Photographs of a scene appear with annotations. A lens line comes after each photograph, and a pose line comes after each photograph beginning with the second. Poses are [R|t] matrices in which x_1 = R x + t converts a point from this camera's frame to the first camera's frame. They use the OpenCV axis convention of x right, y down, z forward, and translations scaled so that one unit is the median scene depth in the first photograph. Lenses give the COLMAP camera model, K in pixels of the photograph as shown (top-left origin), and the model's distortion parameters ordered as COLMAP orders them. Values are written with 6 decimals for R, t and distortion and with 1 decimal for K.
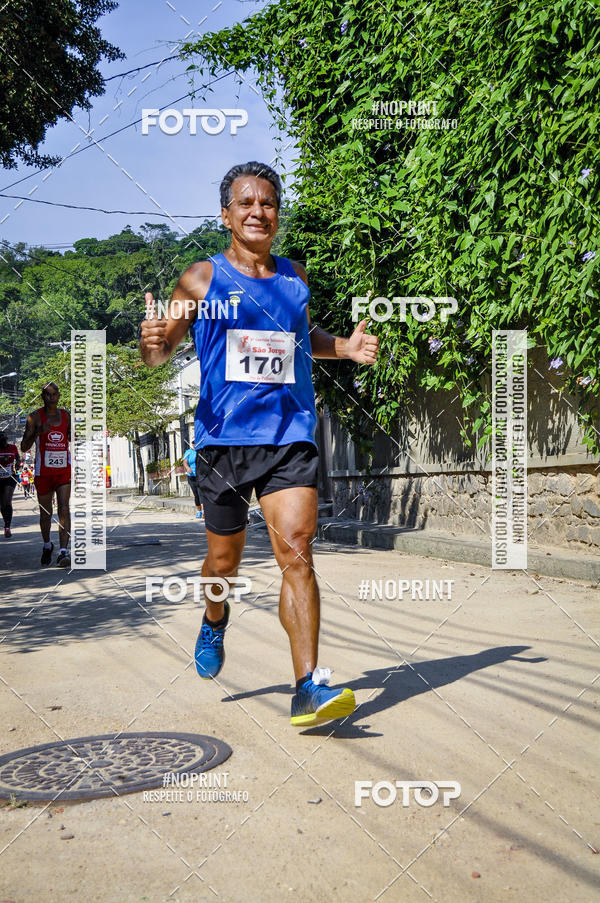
lens RADIAL K [[1319.8, 0, 286.6], [0, 1319.8, 472.2], [0, 0, 1]] dist [-0.047463, 0.012047]
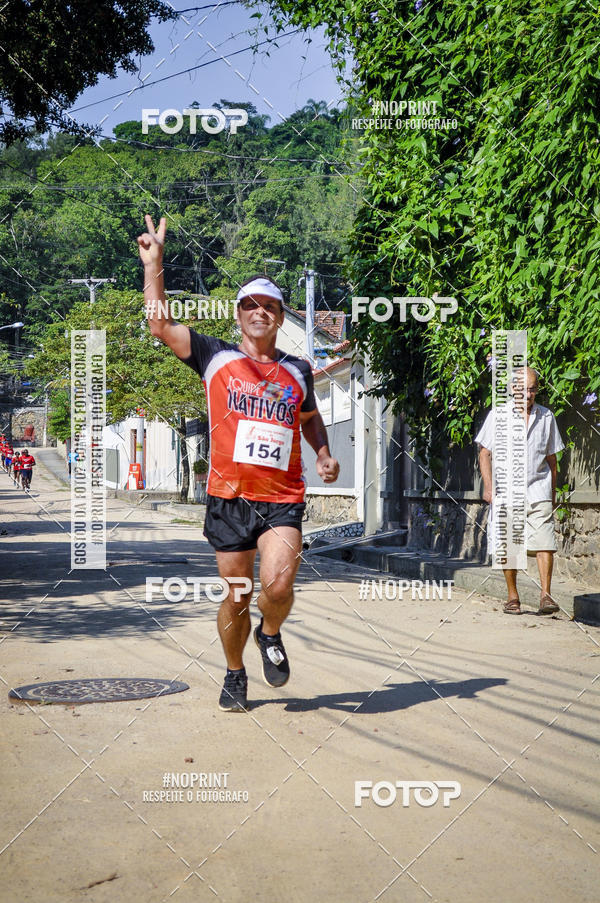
lens RADIAL K [[2057.9, 0, 299.0], [0, 2057.9, 450.4], [0, 0, 1]] dist [0.052103, -0.078791]
pose [[0.996355, 0.059507, -0.061114, 0.068402], [-0.060250, 0.998129, -0.010393, -0.012416], [0.060381, 0.014037, 0.998077, -0.431895]]
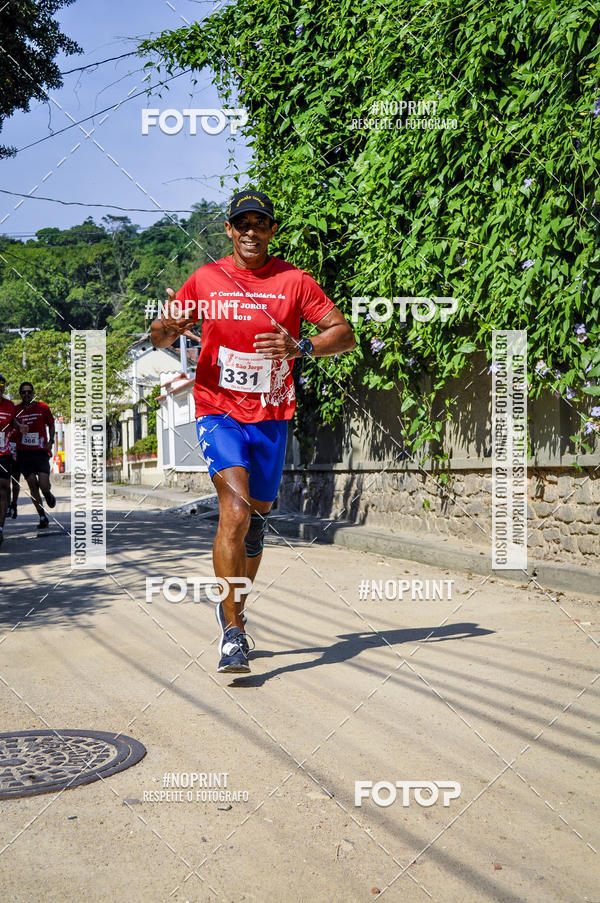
lens RADIAL K [[1283.0, 0, 289.3], [0, 1283.0, 468.2], [0, 0, 1]] dist [-0.052303, 0.058623]
pose [[0.998837, 0.028347, 0.039008, 0.007516], [-0.028513, 0.999587, 0.003703, -0.003148], [-0.038887, -0.004811, 0.999232, 0.009644]]
